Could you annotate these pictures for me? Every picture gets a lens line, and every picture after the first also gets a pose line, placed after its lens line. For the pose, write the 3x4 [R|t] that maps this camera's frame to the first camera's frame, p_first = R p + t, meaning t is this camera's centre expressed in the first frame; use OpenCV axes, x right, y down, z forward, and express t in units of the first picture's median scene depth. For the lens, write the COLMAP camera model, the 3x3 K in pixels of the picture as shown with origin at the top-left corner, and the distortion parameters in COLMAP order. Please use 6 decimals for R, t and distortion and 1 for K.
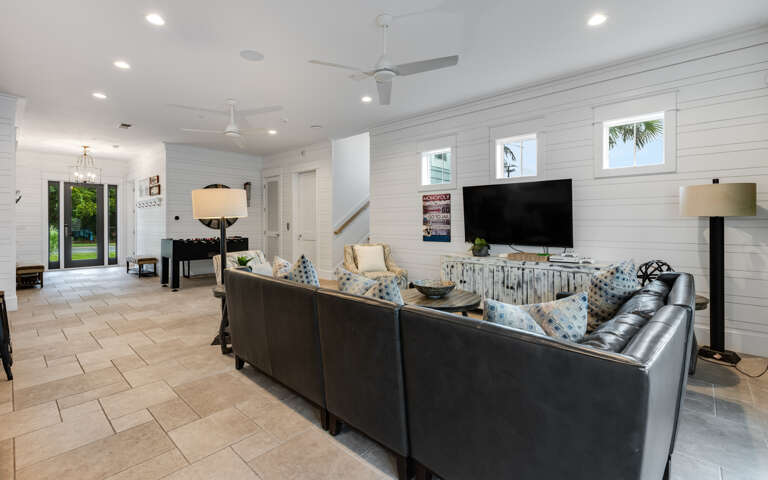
lens RADIAL K [[343.4, 0, 384.5], [0, 343.4, 219.6], [0, 0, 1]] dist [0.001687, 0.000368]
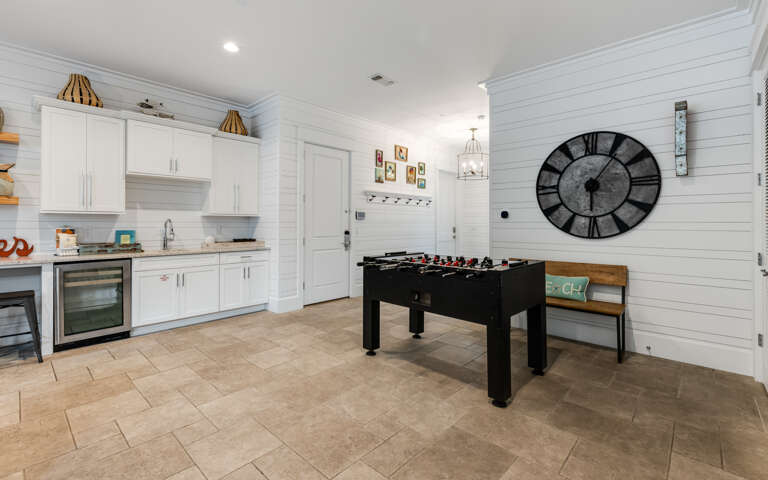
lens RADIAL K [[339.3, 0, 385.5], [0, 339.3, 220.5], [0, 0, 1]] dist [0.001267, -0.000159]
pose [[-0.007363, -0.006283, -0.999953, -0.102175], [0.006751, 0.999957, -0.006333, 0.008966], [0.999950, -0.006797, -0.007320, 1.167865]]
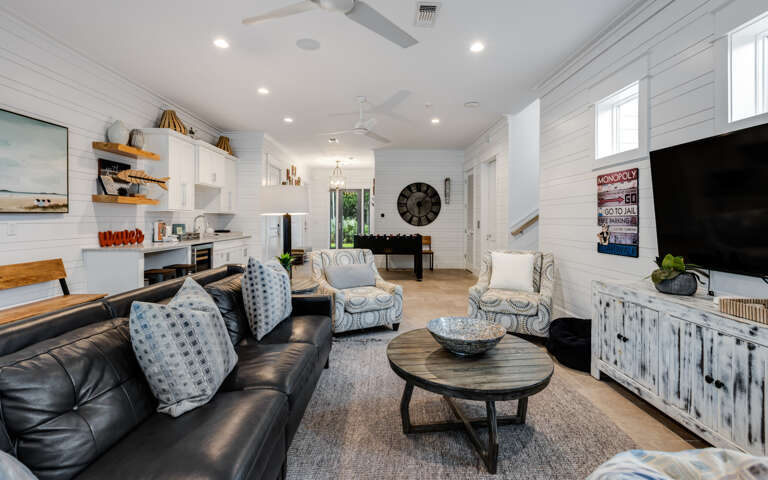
lens RADIAL K [[343.4, 0, 384.5], [0, 343.4, 219.6], [0, 0, 1]] dist [0.001687, 0.000368]
pose [[0.683312, 0.005291, -0.730108, 0.310101], [-0.000642, 0.999978, 0.006646, 0.002049], [0.730127, -0.004072, 0.683300, 0.342383]]
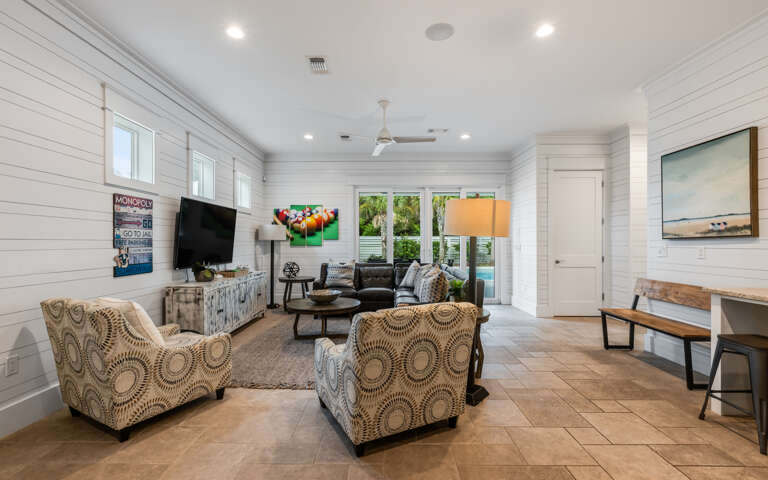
lens RADIAL K [[342.7, 0, 381.0], [0, 342.7, 242.2], [0, 0, 1]] dist [0.002477, 0.000270]
pose [[-0.660867, 0.002400, 0.750500, -0.599096], [-0.004420, 0.999965, -0.007089, 0.009331], [-0.750490, -0.008002, -0.660833, 1.097999]]
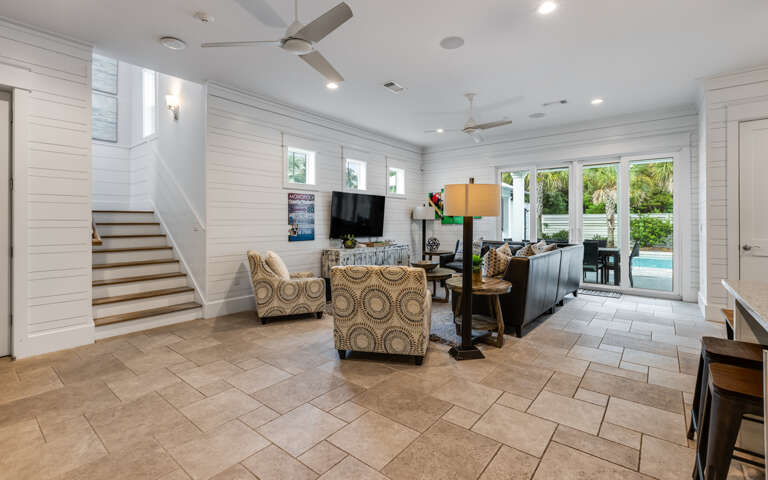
lens RADIAL K [[343.4, 0, 384.5], [0, 343.4, 219.6], [0, 0, 1]] dist [0.001687, 0.000368]
pose [[-0.056943, 0.007317, 0.998351, -0.880762], [-0.006796, 0.999947, -0.007717, 0.008337], [-0.998354, -0.007224, -0.056891, 0.835900]]
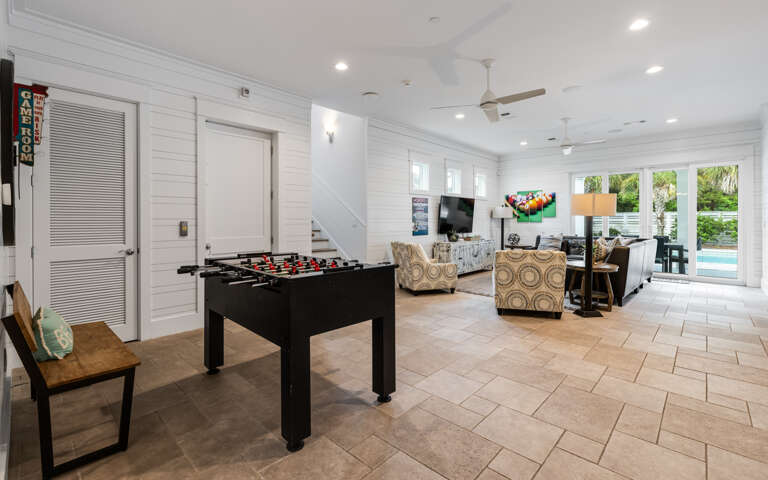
lens RADIAL K [[339.3, 0, 385.5], [0, 339.3, 220.5], [0, 0, 1]] dist [0.001267, -0.000159]
pose [[0.020943, 0.000609, 0.999780, -1.122339], [-0.005416, 0.999985, -0.000496, 0.011276], [-0.999766, -0.005404, 0.020946, 1.127611]]
